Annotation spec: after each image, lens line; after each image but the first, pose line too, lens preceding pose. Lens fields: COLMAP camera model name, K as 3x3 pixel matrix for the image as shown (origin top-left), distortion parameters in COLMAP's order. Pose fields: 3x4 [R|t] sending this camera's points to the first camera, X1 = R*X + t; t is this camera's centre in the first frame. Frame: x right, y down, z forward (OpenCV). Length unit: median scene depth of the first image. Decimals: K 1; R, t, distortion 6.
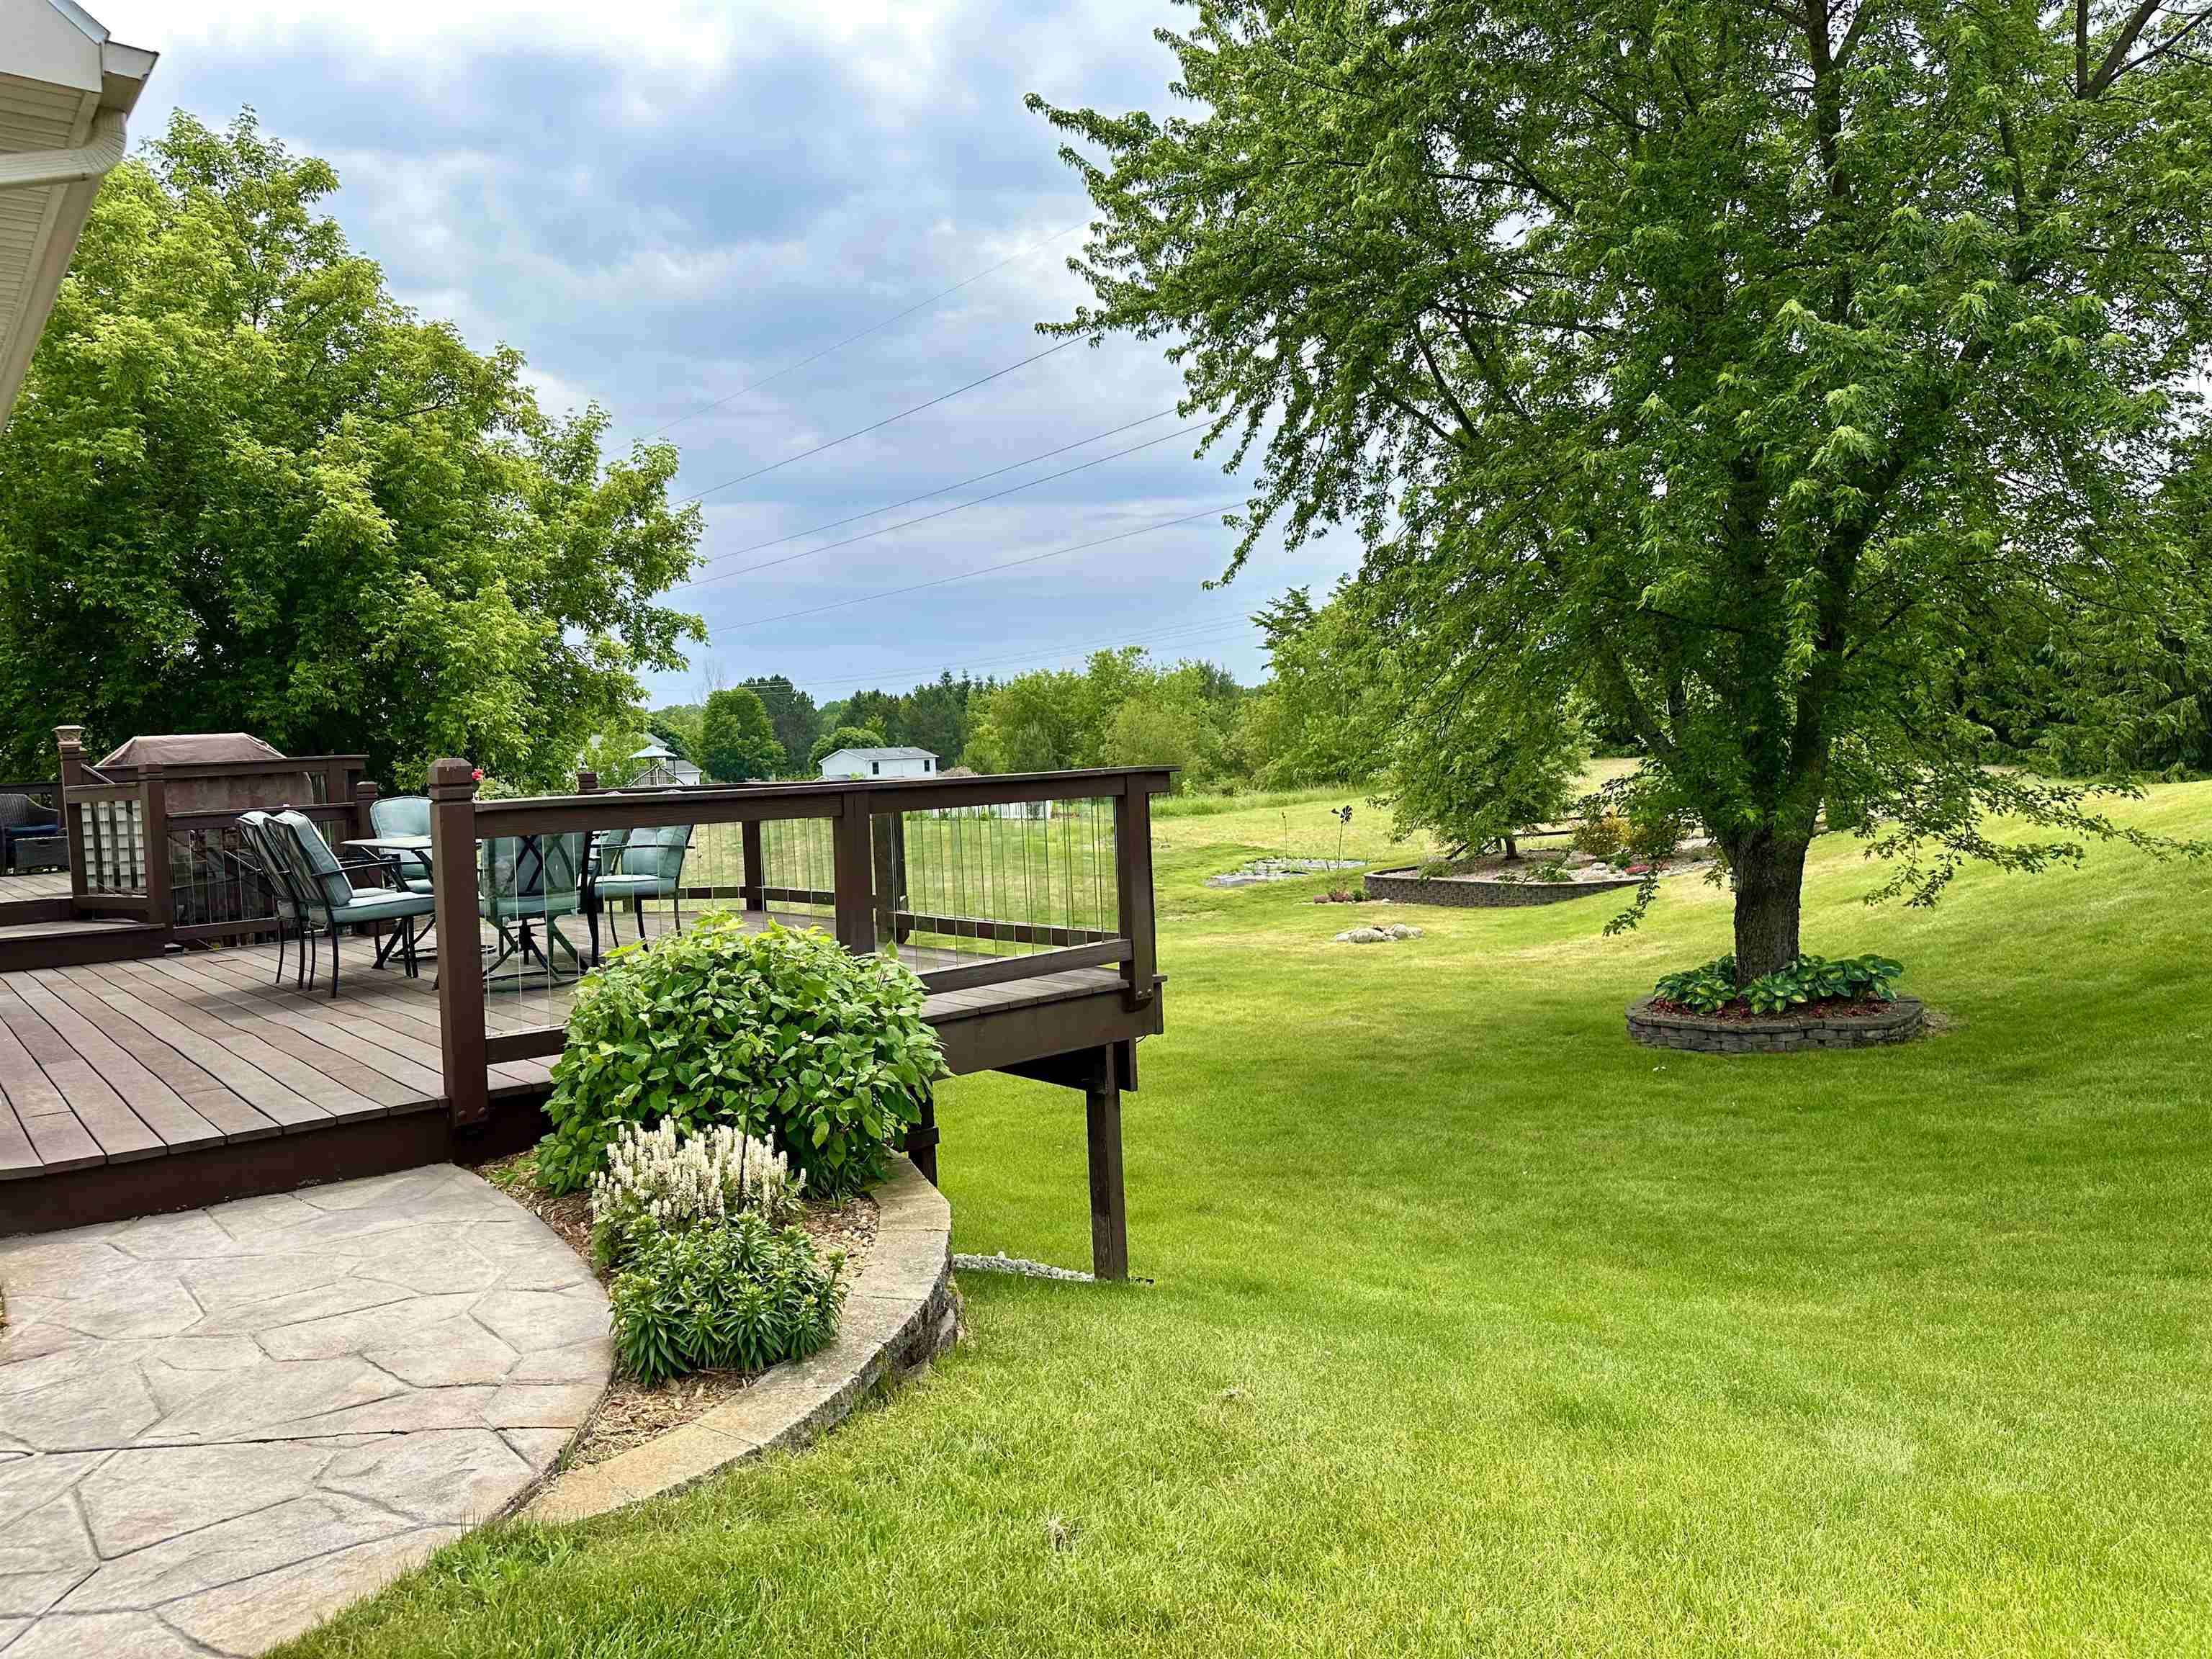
lens RADIAL K [[1565.5, 0, 1105.4], [0, 1565.5, 839.5], [0, 0, 1]] dist [0.024377, -0.009827]
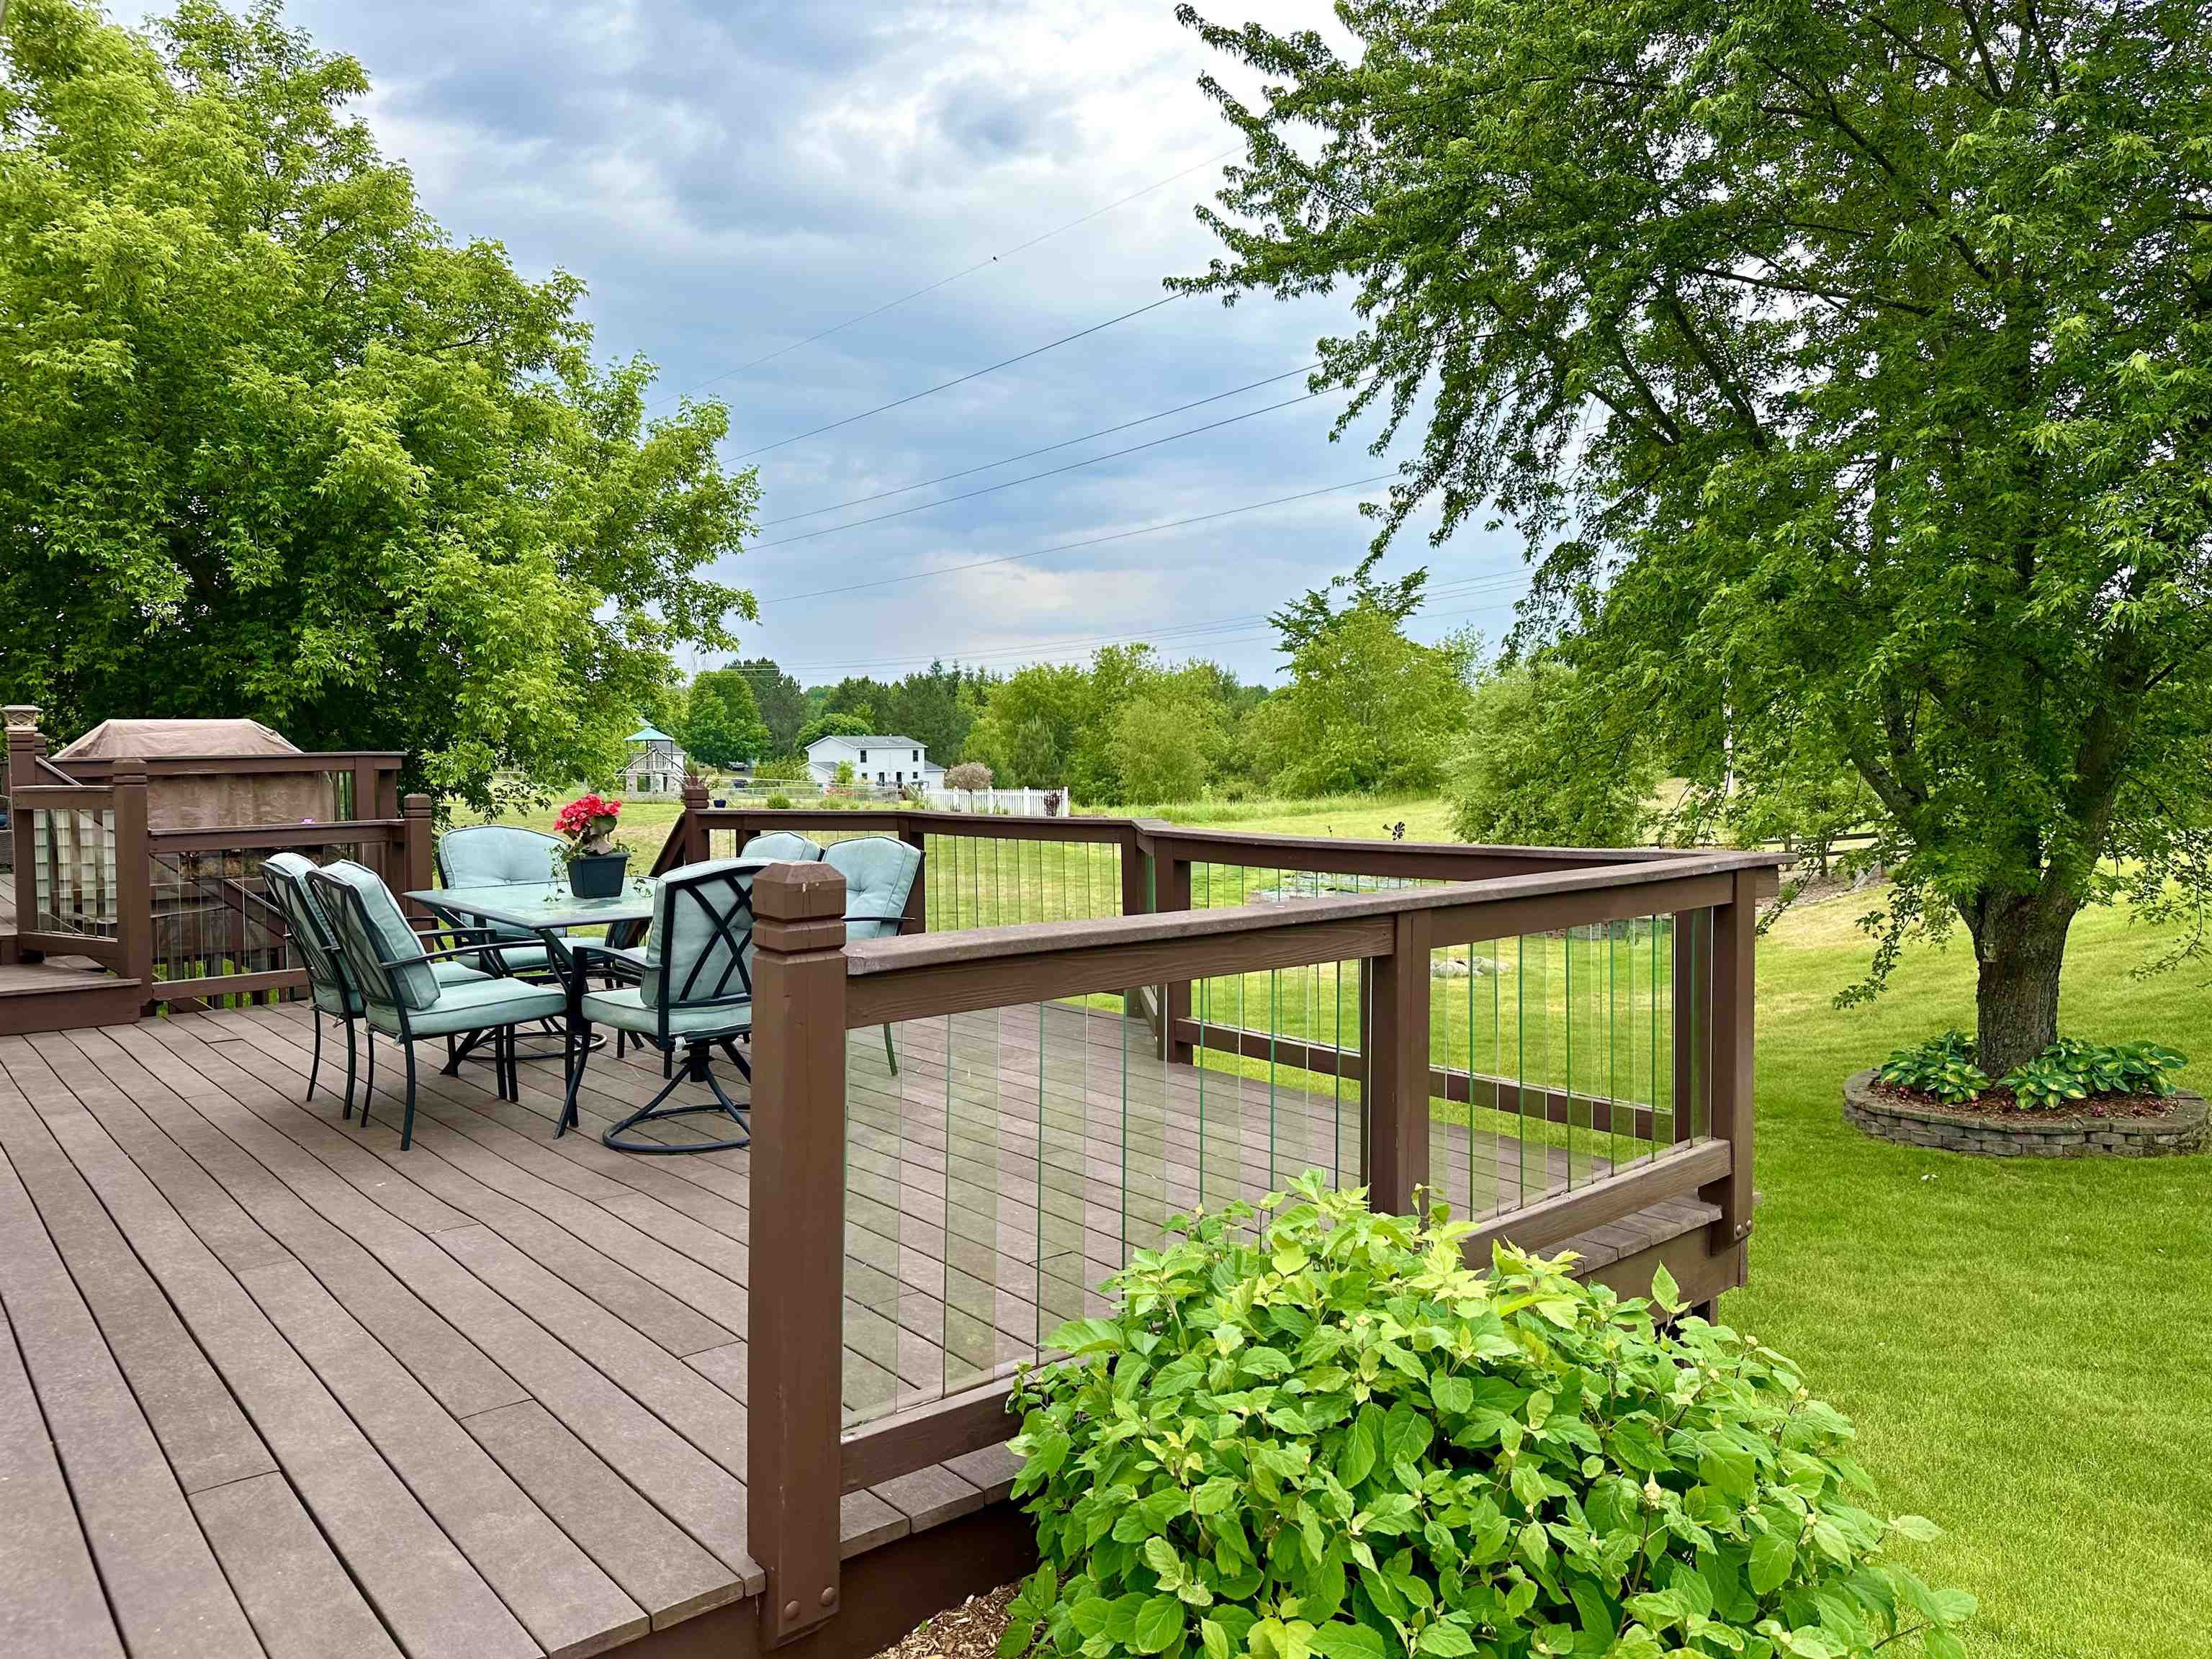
lens RADIAL K [[1565.5, 0, 1107.2], [0, 1565.5, 818.4], [0, 0, 1]] dist [0.024377, -0.009827]
pose [[0.999179, 0.036884, 0.016731, -0.083722], [-0.036709, 0.999269, -0.010659, -0.015641], [-0.017112, 0.010036, 0.999803, 0.133221]]
